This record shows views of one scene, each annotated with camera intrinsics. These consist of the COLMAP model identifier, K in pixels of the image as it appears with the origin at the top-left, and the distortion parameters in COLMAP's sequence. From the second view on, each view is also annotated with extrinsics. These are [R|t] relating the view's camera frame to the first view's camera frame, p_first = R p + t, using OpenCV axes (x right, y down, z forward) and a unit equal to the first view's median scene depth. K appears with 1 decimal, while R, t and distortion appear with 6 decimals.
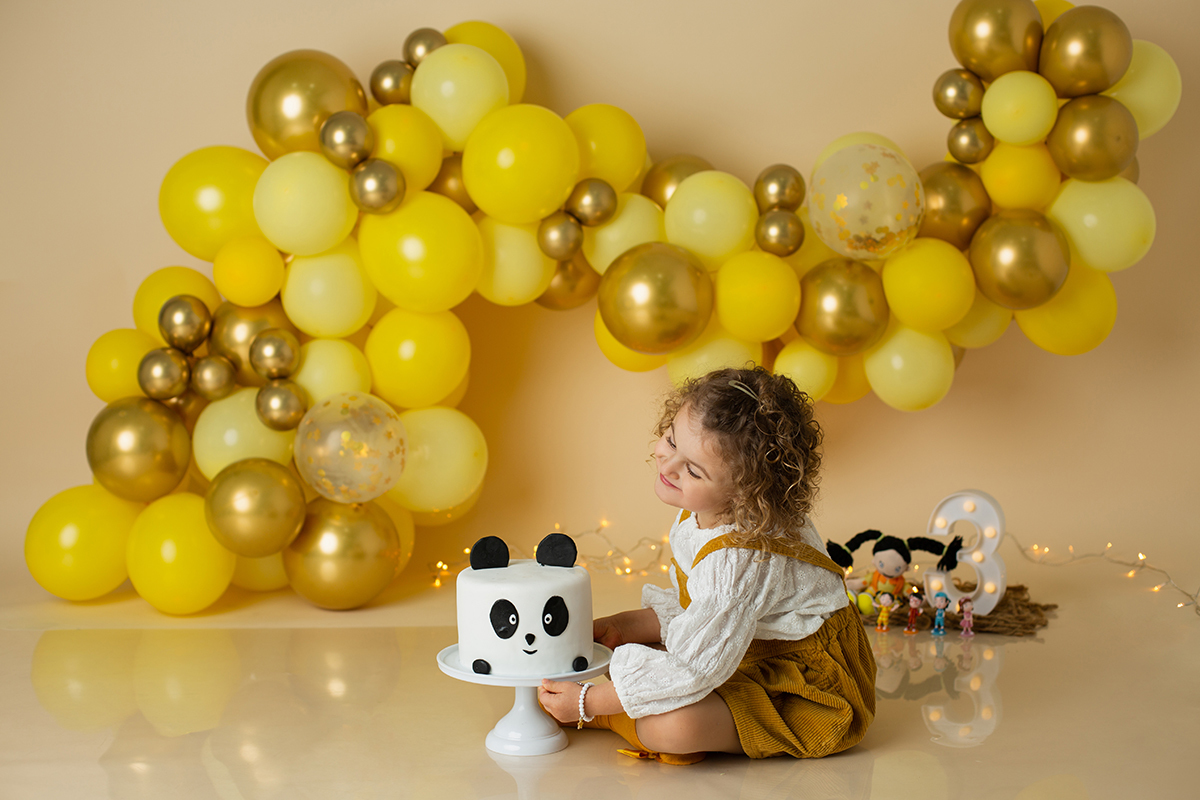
lens RADIAL K [[1656.0, 0, 613.3], [0, 1656.0, 398.7], [0, 0, 1]] dist [-0.133734, 0.031349]
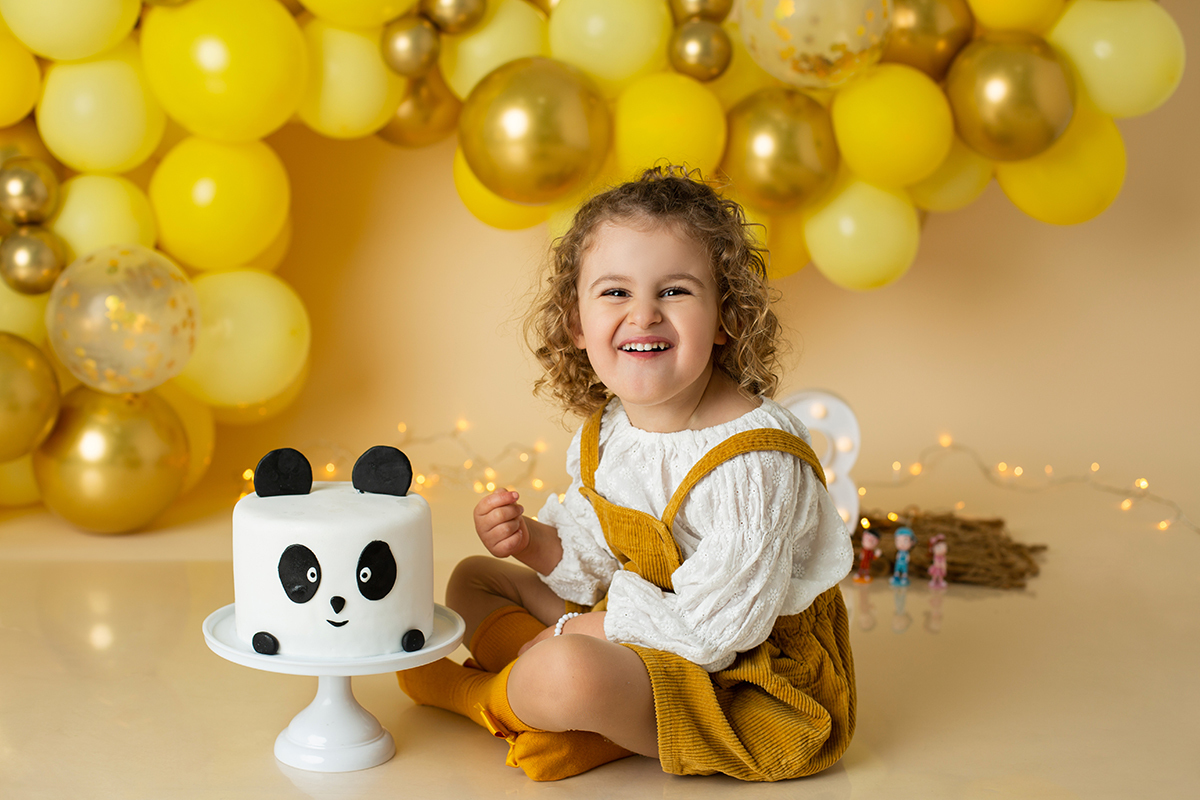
lens RADIAL K [[1718.7, 0, 598.0], [0, 1718.7, 386.0], [0, 0, 1]] dist [-0.137634, 0.004259]
pose [[0.997490, 0.021759, 0.067380, 0.004211], [-0.025529, 0.998126, 0.055609, 0.011364], [-0.066044, -0.057190, 0.996176, 0.214928]]
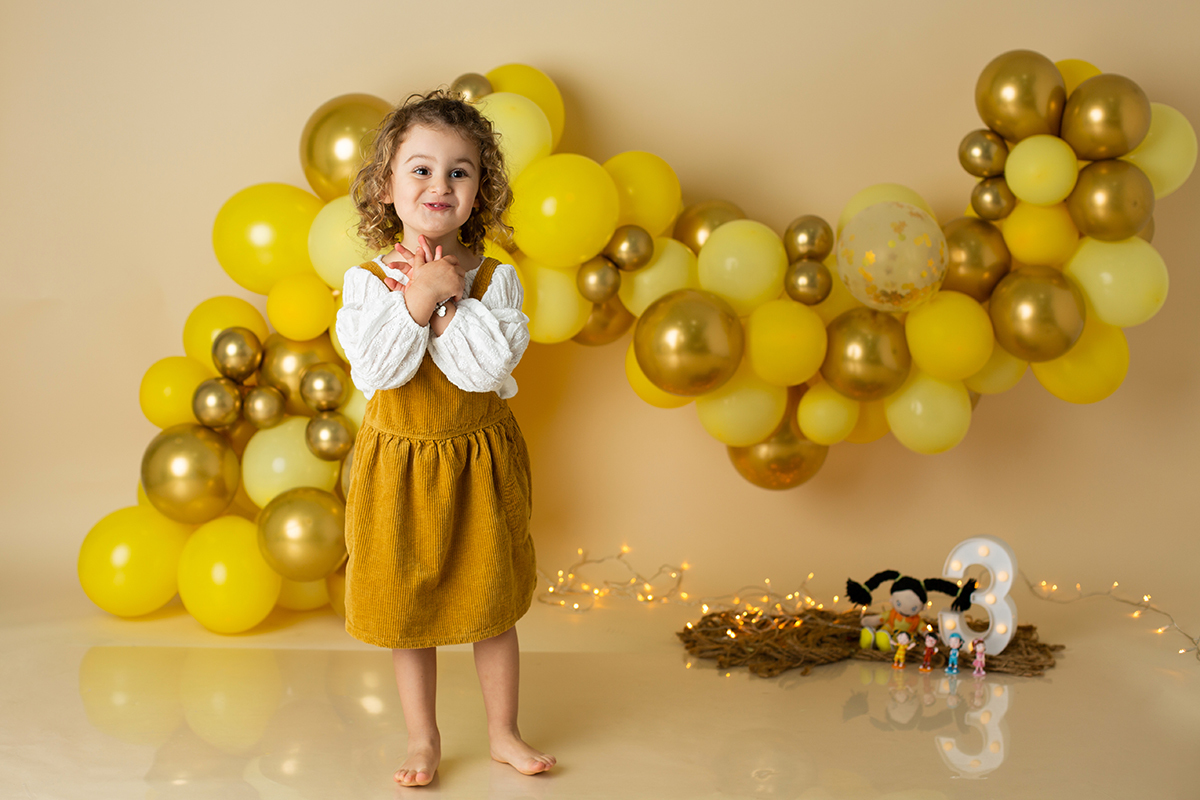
lens RADIAL K [[1806.3, 0, 559.6], [0, 1806.3, 356.3], [0, 0, 1]] dist [-0.128318, 0.040753]
pose [[0.999630, 0.025769, -0.008719, -0.046442], [-0.025814, 0.999654, -0.005088, -0.044582], [0.008585, 0.005312, 0.999949, -0.144358]]
